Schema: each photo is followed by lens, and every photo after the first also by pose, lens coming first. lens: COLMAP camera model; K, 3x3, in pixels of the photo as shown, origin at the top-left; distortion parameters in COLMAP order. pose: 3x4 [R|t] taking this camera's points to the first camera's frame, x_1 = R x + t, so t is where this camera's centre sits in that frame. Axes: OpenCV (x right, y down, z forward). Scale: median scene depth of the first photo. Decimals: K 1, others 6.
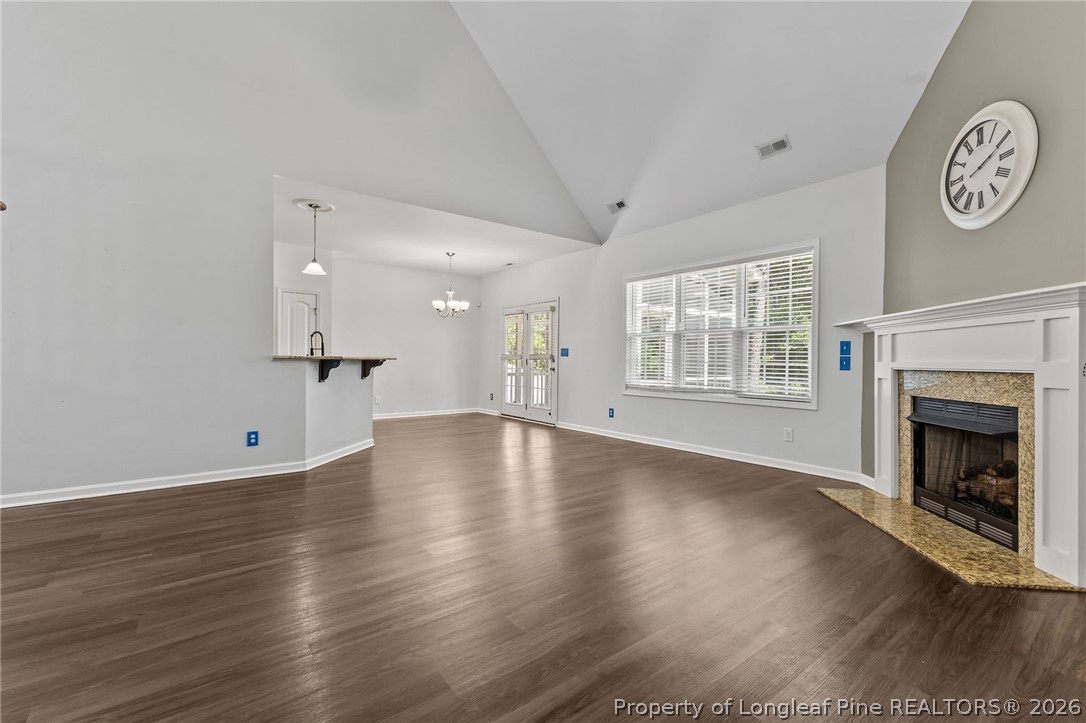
lens RADIAL K [[473.8, 0, 550.1], [0, 473.8, 361.0], [0, 0, 1]] dist [0.006712, 0.000304]
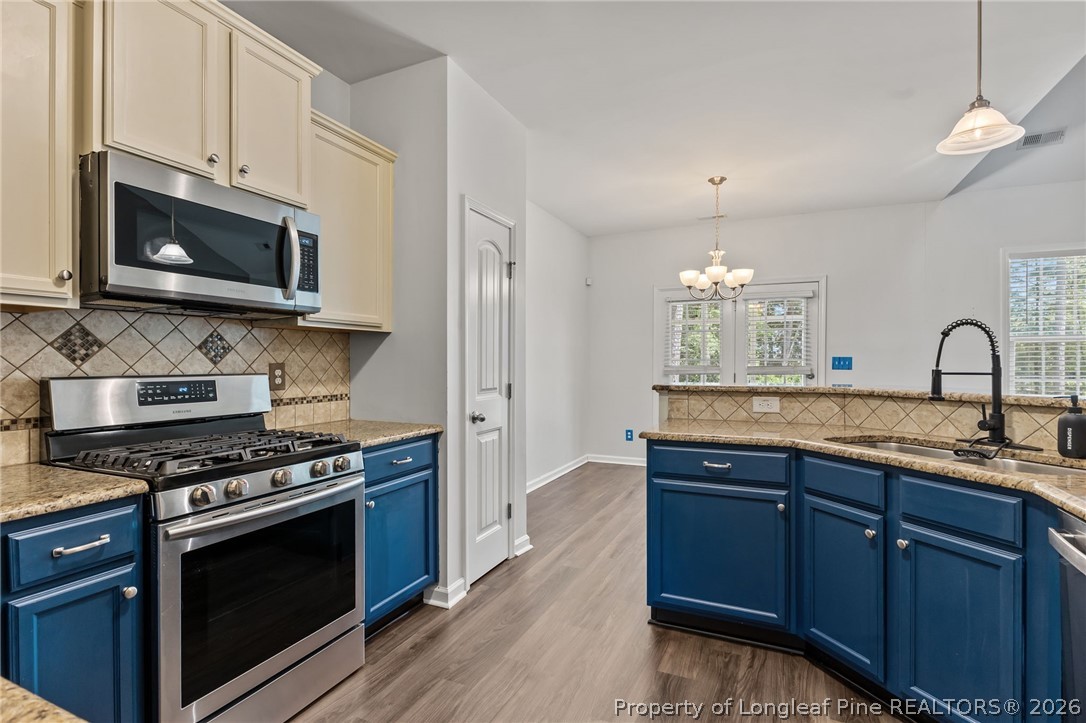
lens RADIAL K [[502.9, 0, 537.8], [0, 502.9, 361.3], [0, 0, 1]] dist [-0.003420, -0.000261]
pose [[0.884428, -0.009323, 0.466583, -1.473620], [0.008538, 0.999956, 0.003797, -0.060504], [-0.466598, 0.000626, 0.884469, 1.327537]]
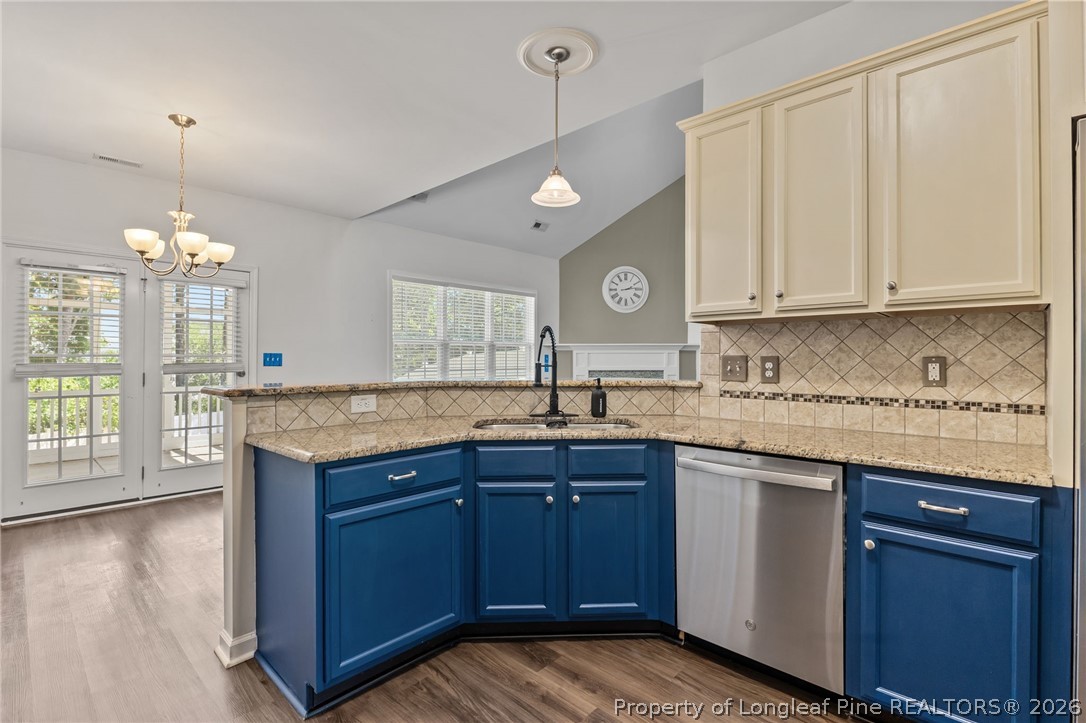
lens RADIAL K [[502.9, 0, 539.3], [0, 502.9, 358.3], [0, 0, 1]] dist [-0.003420, -0.000261]
pose [[-0.148690, -0.008071, 0.988851, -1.545236], [-0.001902, 0.999967, 0.007875, -0.058181], [-0.988882, -0.000710, -0.148700, 1.726154]]
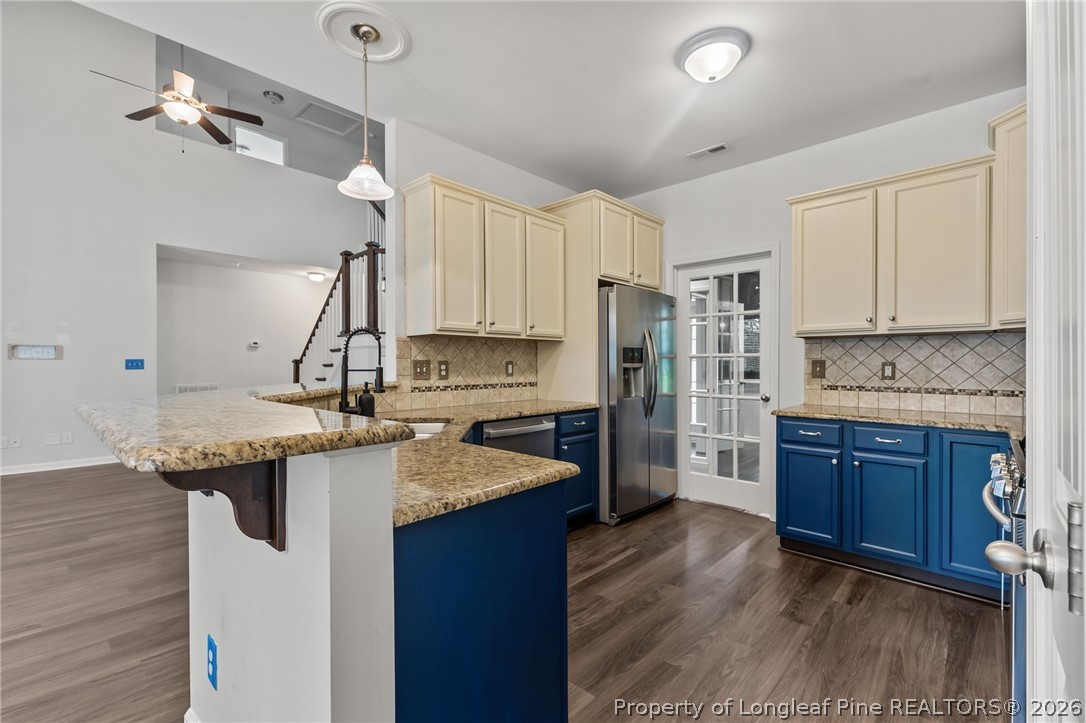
lens RADIAL K [[473.8, 0, 541.3], [0, 473.8, 362.8], [0, 0, 1]] dist [0.006712, 0.000304]
pose [[-0.986414, -0.007344, -0.164115, -0.909889], [-0.007164, 0.999973, -0.001692, -0.051542], [0.164123, -0.000493, -0.986440, 2.301930]]
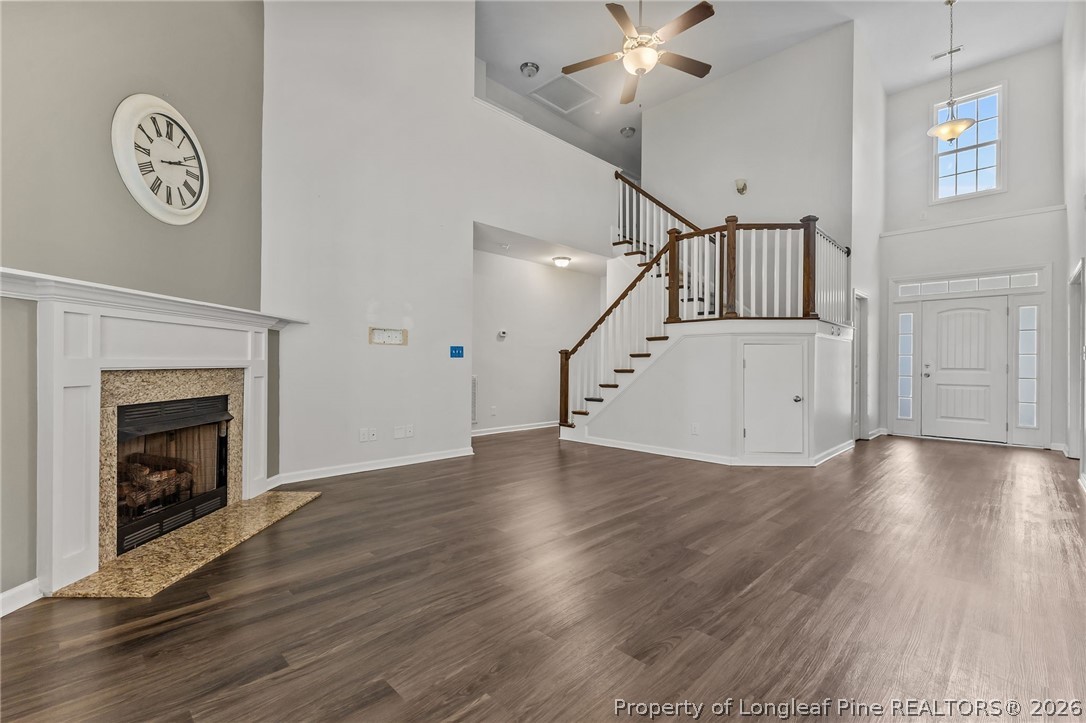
lens RADIAL K [[473.8, 0, 541.6], [0, 473.8, 364.3], [0, 0, 1]] dist [0.006712, 0.000304]
pose [[-0.991631, -0.017000, -0.127984, 0.240506], [-0.017466, 0.999844, 0.002523, -0.002825], [0.127921, 0.004737, -0.991773, 1.946047]]
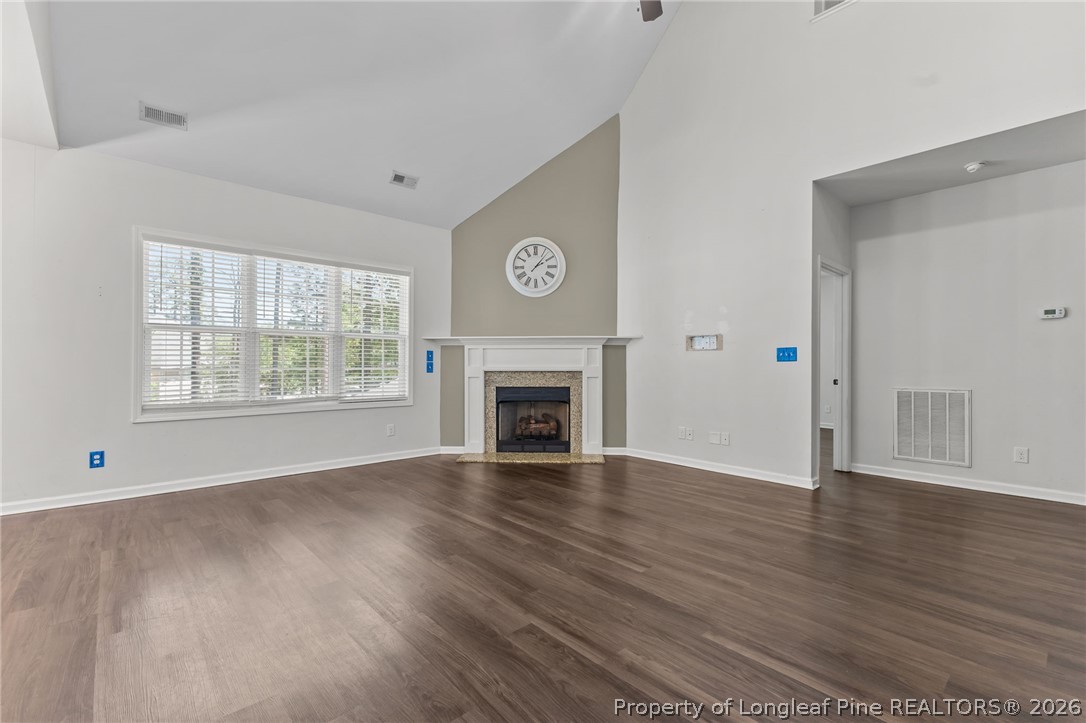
lens RADIAL K [[473.8, 0, 541.9], [0, 473.8, 365.5], [0, 0, 1]] dist [0.006712, 0.000304]
pose [[-0.073263, -0.008644, 0.997275, -0.971286], [-0.001202, 0.999962, 0.008579, -0.016363], [-0.997312, -0.000570, -0.073270, 1.045644]]
